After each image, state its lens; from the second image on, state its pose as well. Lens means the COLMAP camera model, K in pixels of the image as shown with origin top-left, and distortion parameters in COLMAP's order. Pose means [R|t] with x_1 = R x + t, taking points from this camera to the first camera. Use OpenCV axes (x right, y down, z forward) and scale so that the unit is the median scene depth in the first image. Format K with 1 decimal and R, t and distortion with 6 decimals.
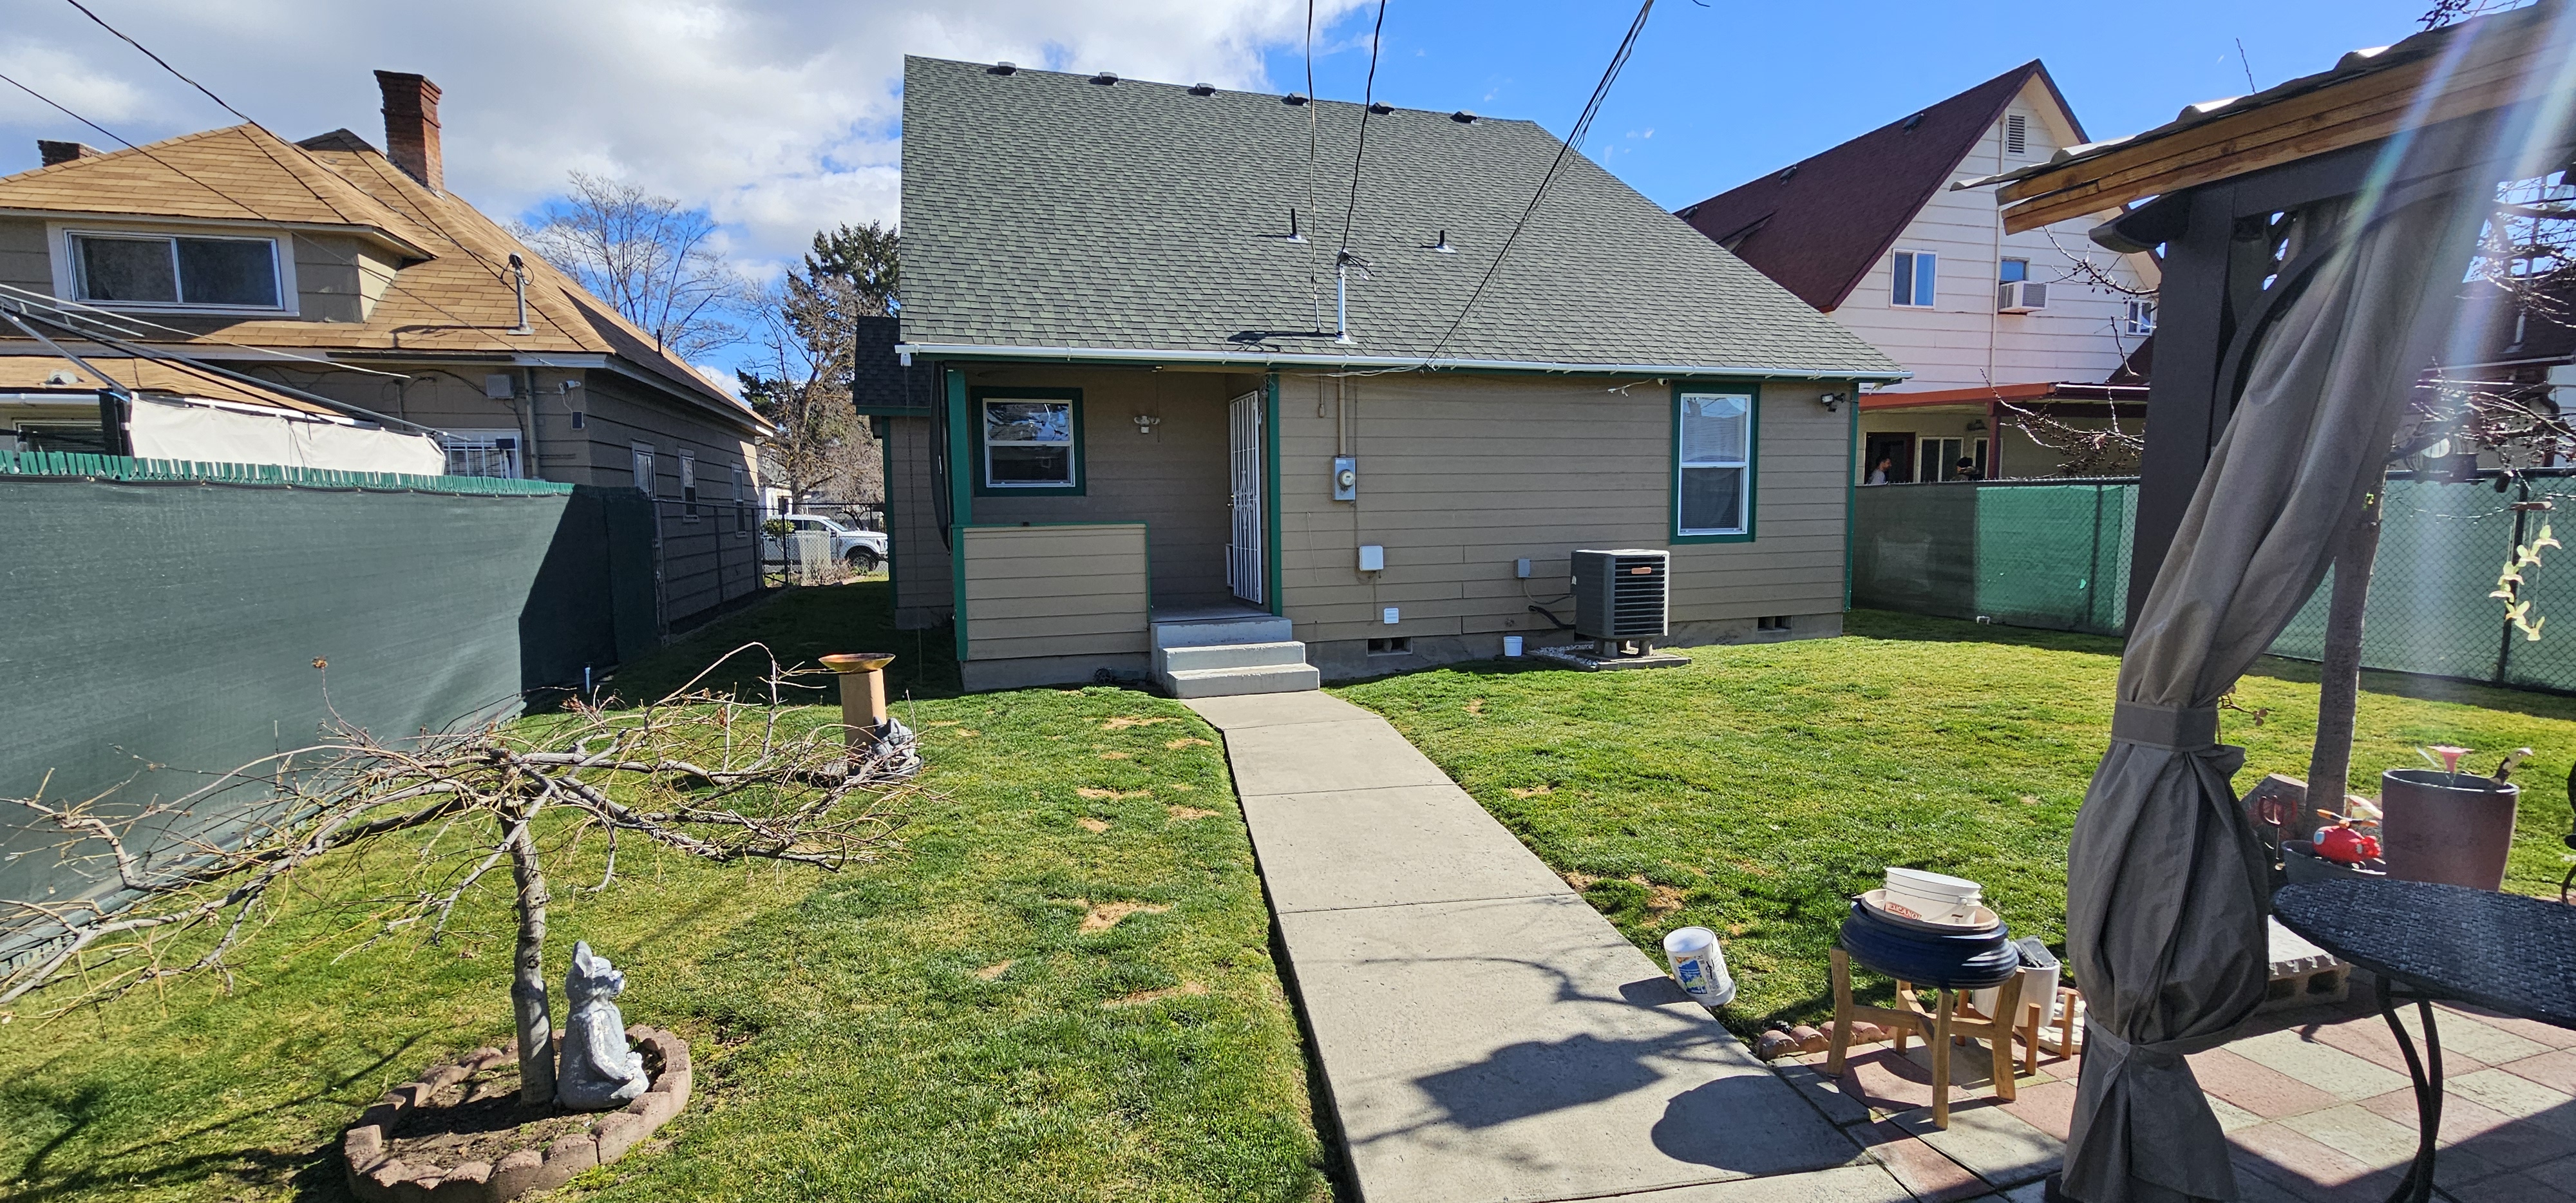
lens RADIAL K [[1060.4, 0, 1278.8], [0, 1060.4, 600.8], [0, 0, 1]] dist [0.001019, -0.000122]
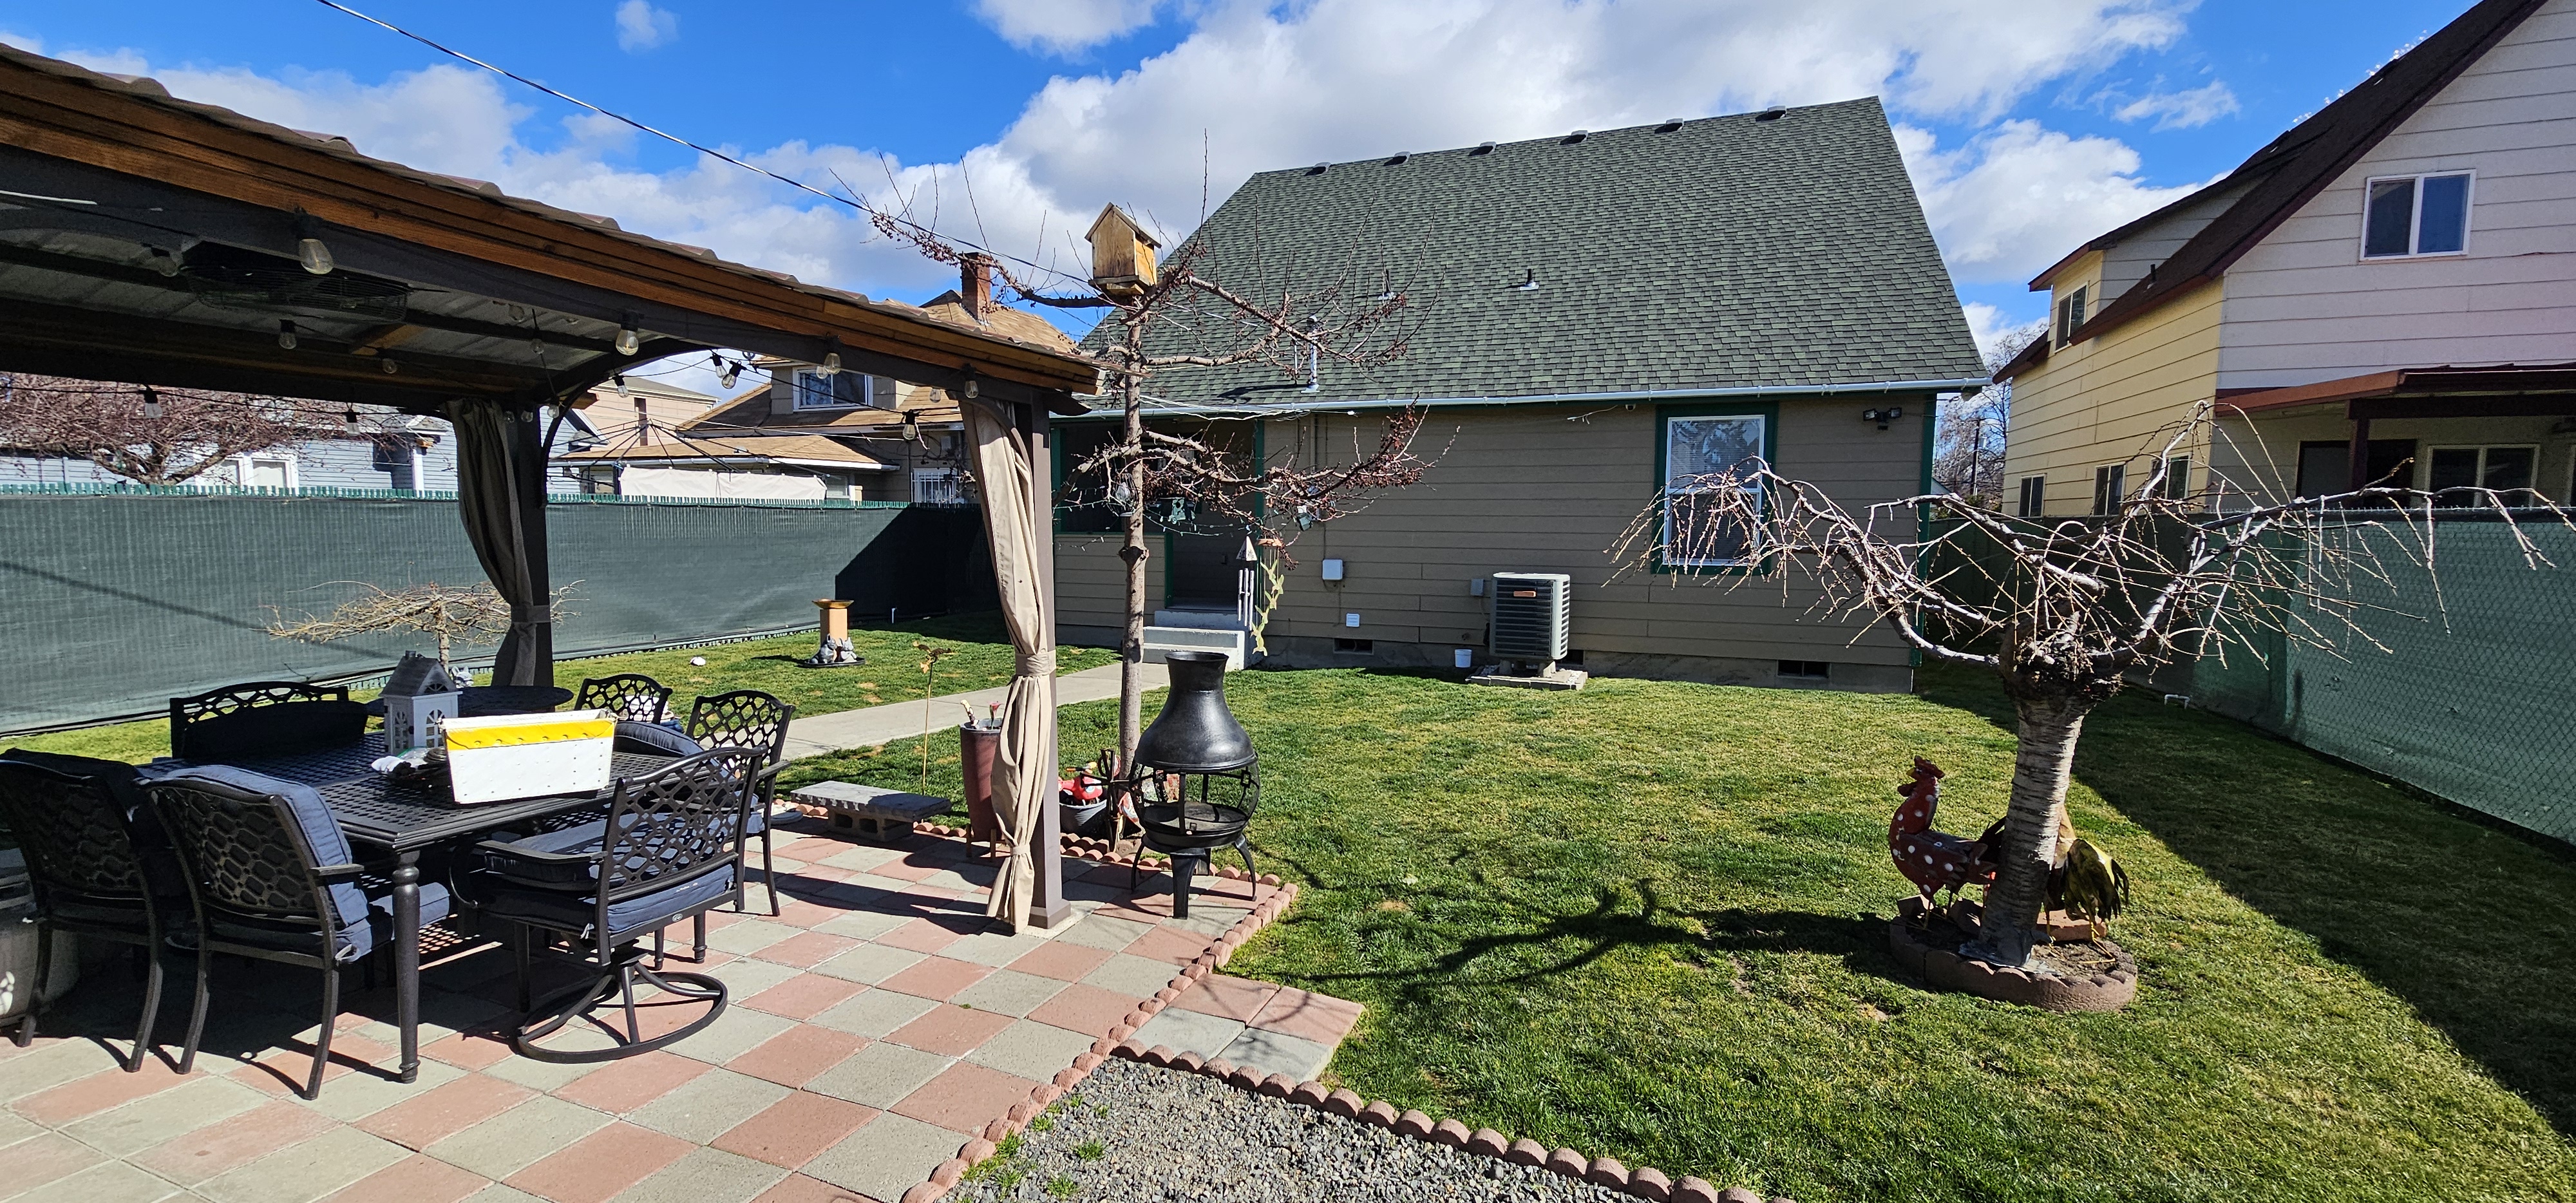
lens RADIAL K [[1060.4, 0, 1280.9], [0, 1060.4, 600.7], [0, 0, 1]] dist [0.001019, -0.000122]
pose [[0.781001, 0.065471, -0.621089, 0.742588], [-0.072281, 0.997283, 0.014235, -0.017759], [0.620333, 0.033775, 0.783611, 0.028171]]
